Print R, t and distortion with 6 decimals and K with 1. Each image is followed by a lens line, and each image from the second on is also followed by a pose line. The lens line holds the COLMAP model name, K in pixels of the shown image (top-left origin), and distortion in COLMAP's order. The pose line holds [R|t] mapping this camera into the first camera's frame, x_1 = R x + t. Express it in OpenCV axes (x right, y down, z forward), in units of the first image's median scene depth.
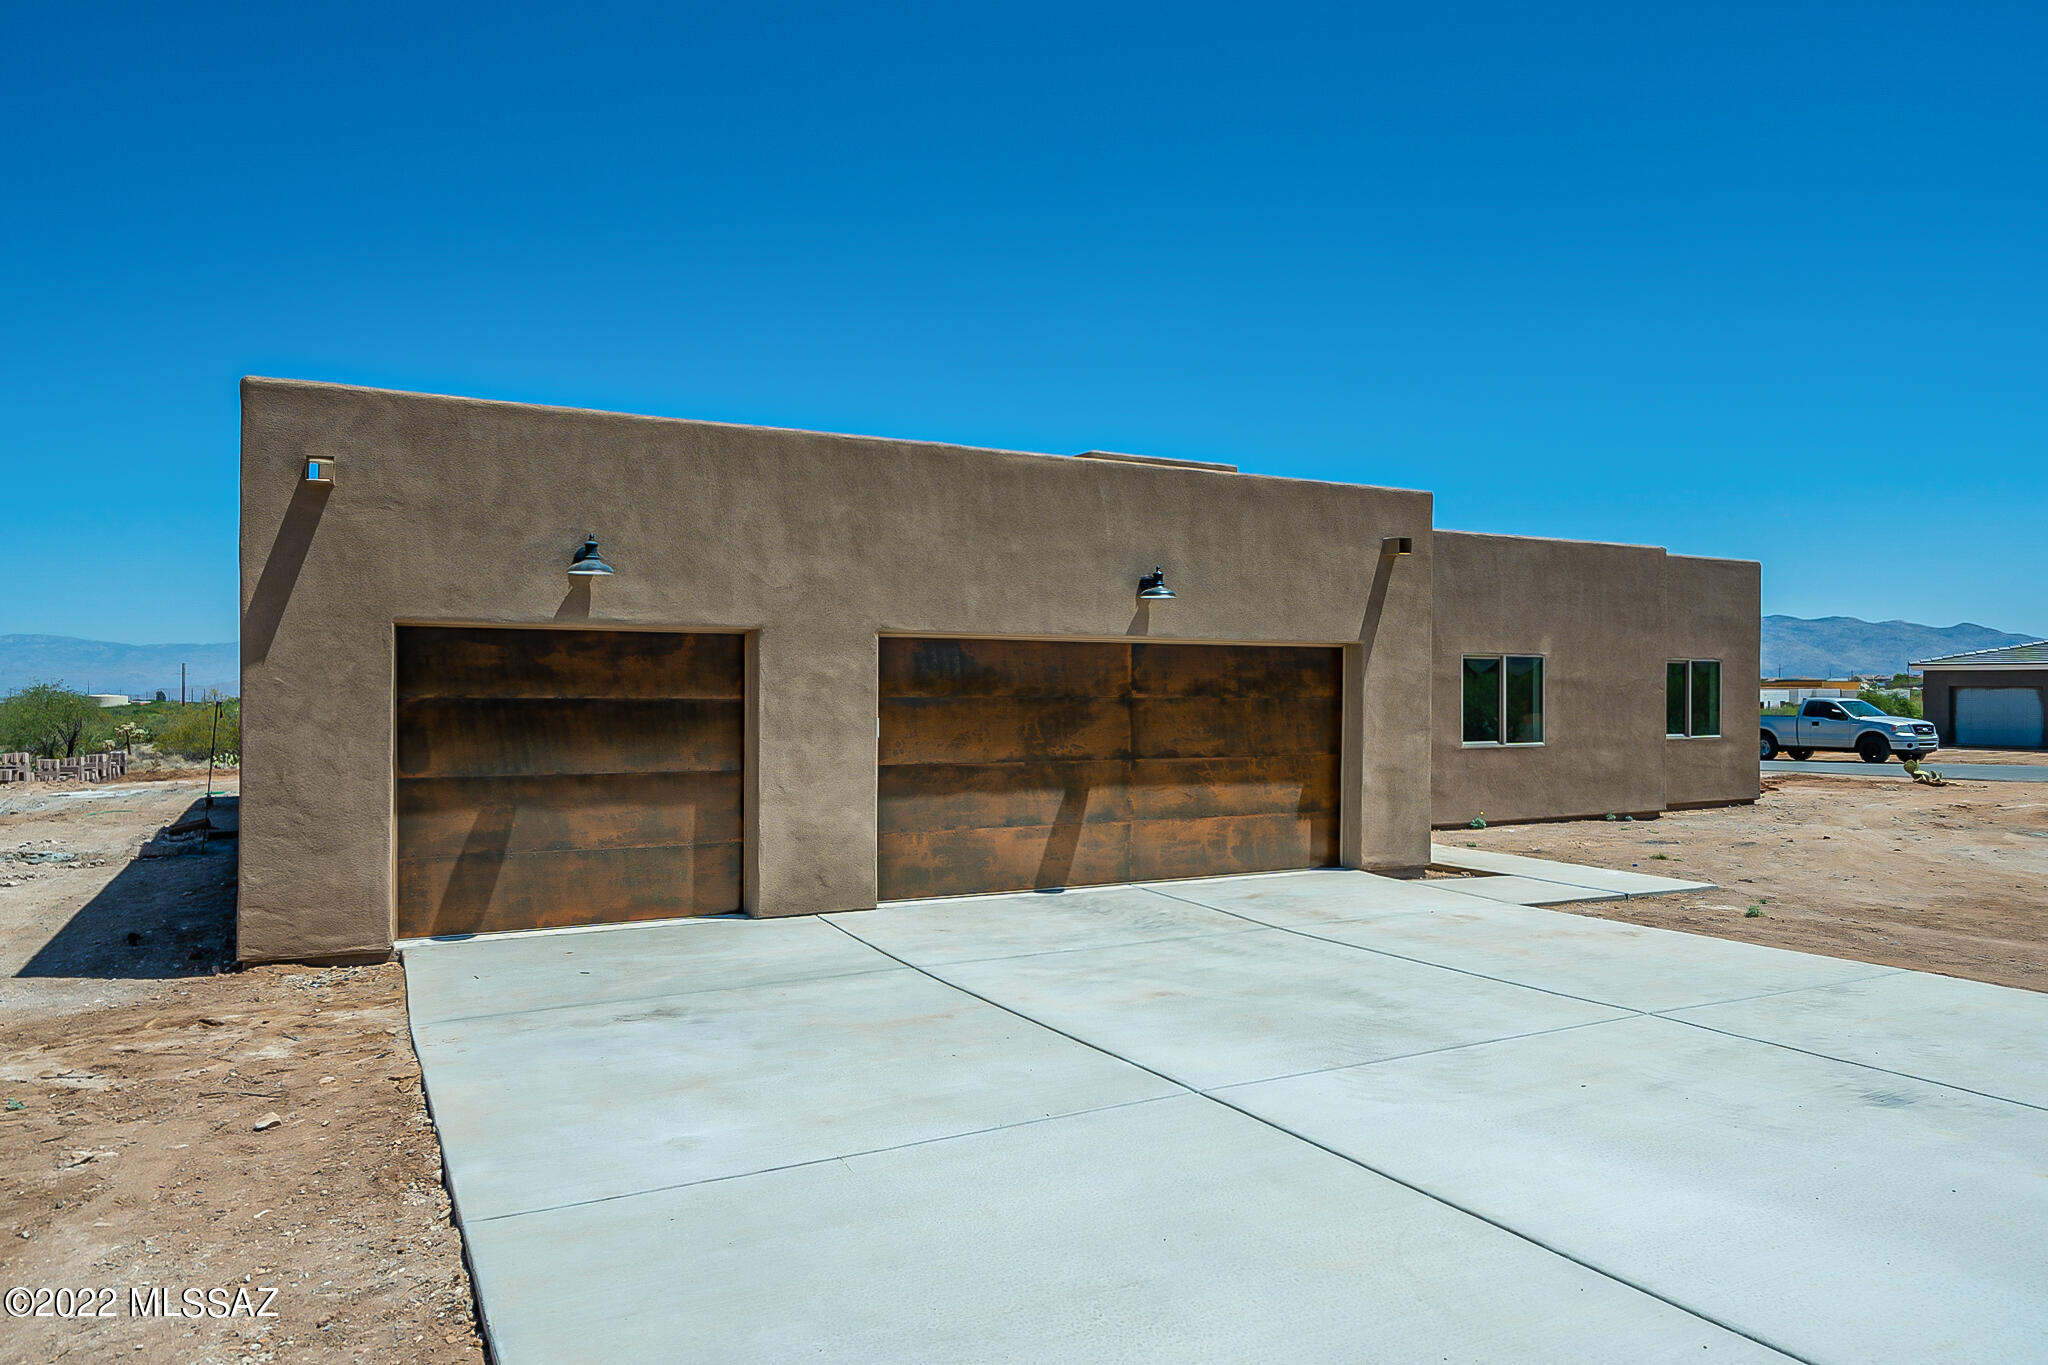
lens RADIAL K [[1318.5, 0, 1025.7], [0, 1318.5, 688.3], [0, 0, 1]] dist [0.008372, -0.001193]
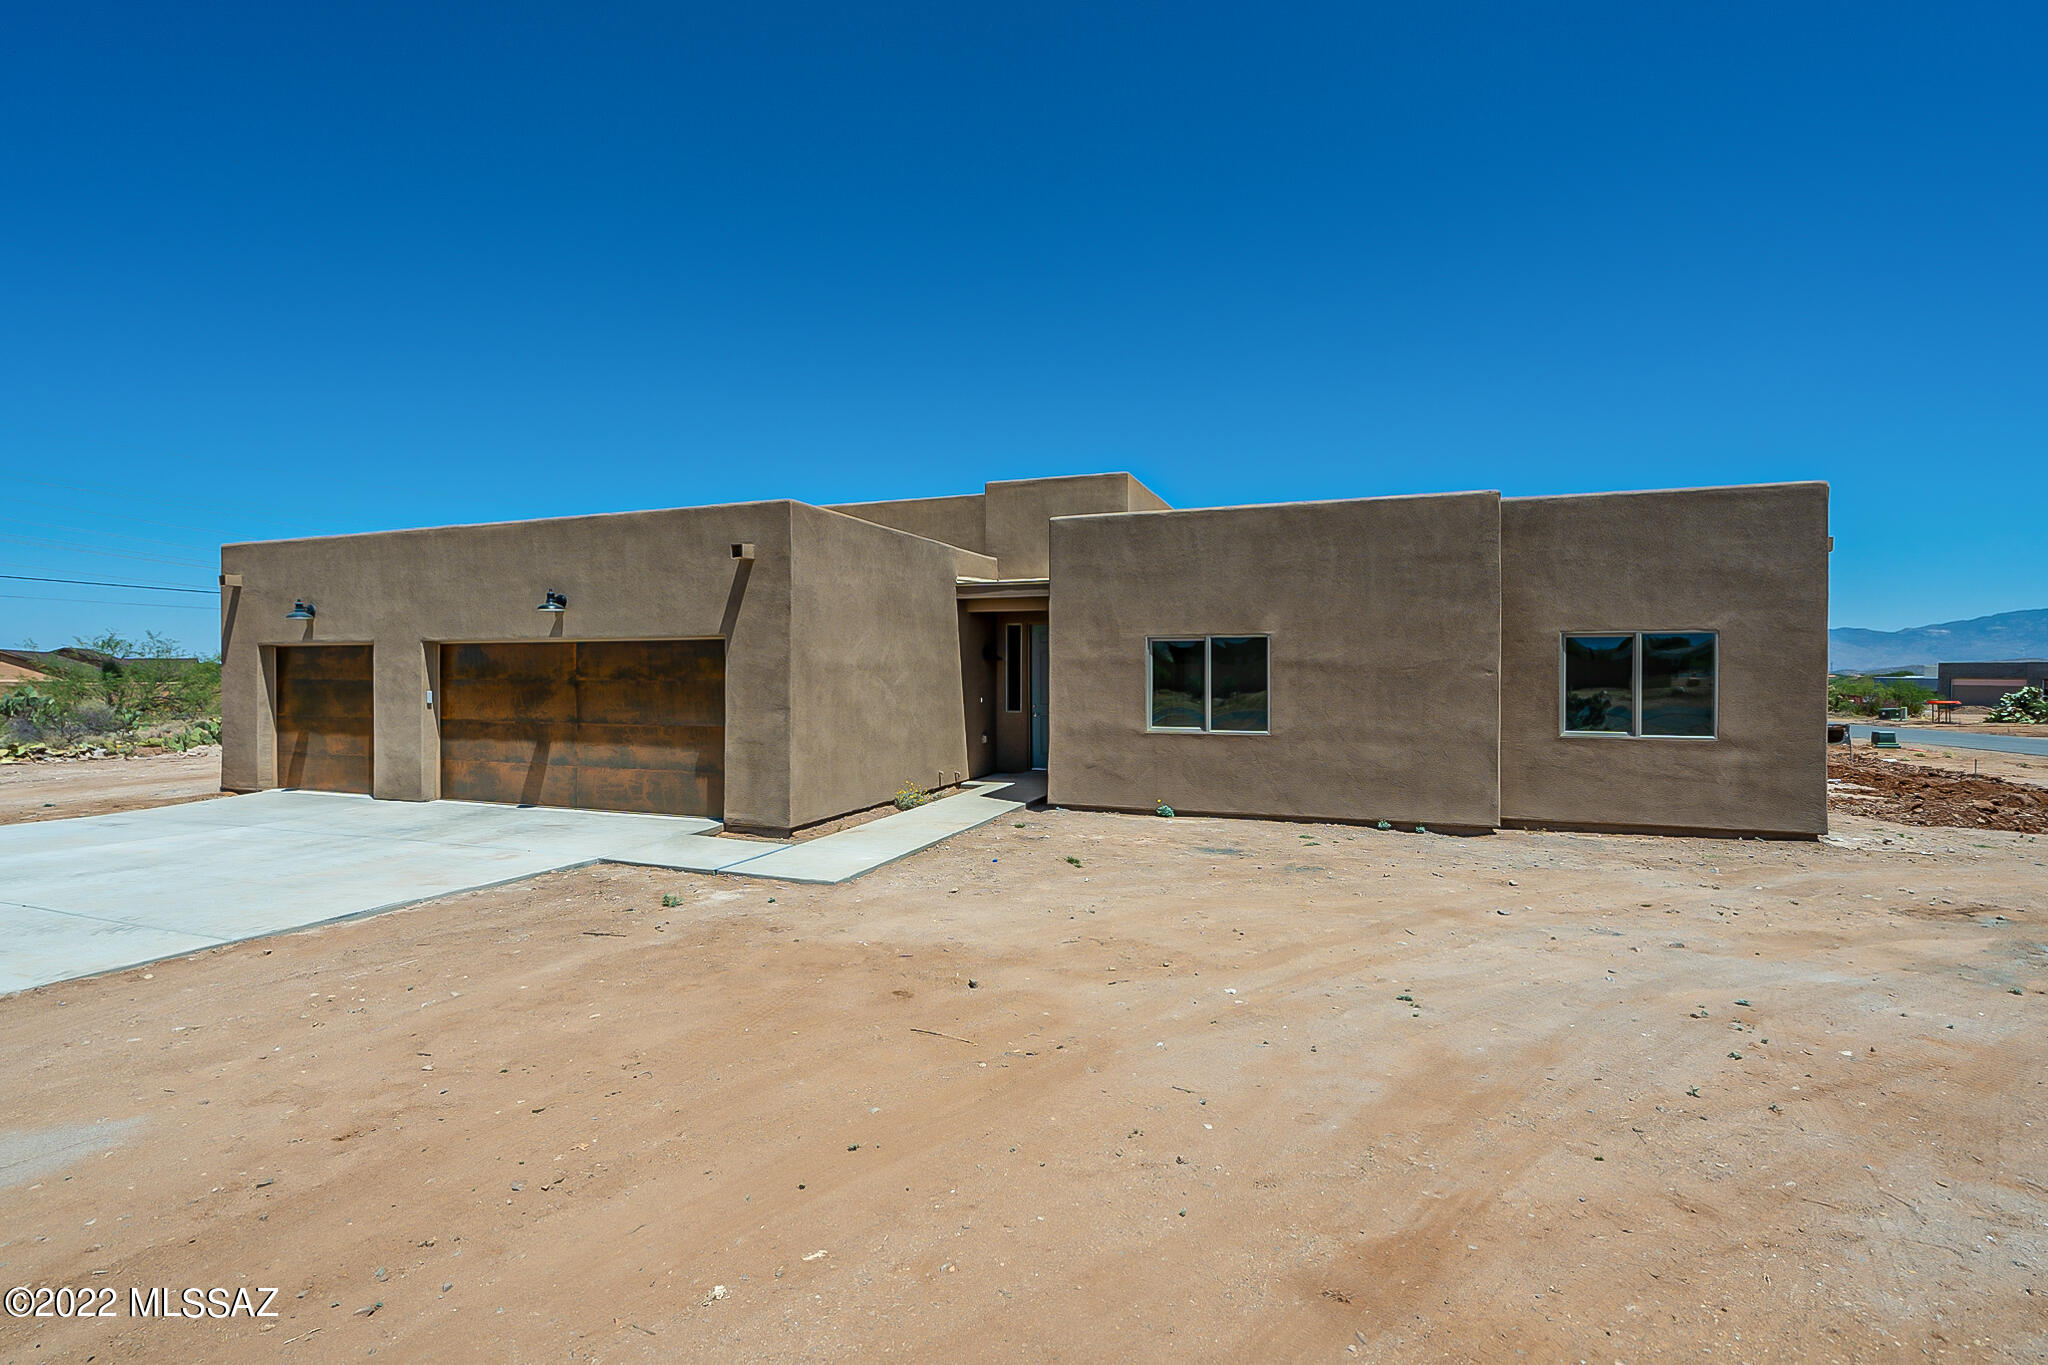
lens RADIAL K [[928.6, 0, 1021.4], [0, 928.6, 678.1], [0, 0, 1]] dist [-0.004794, 0.003087]
pose [[0.661329, 0.001636, -0.750094, 1.127419], [0.003209, 0.999982, 0.005009, 0.001381], [0.750089, -0.005720, 0.661312, 0.676624]]
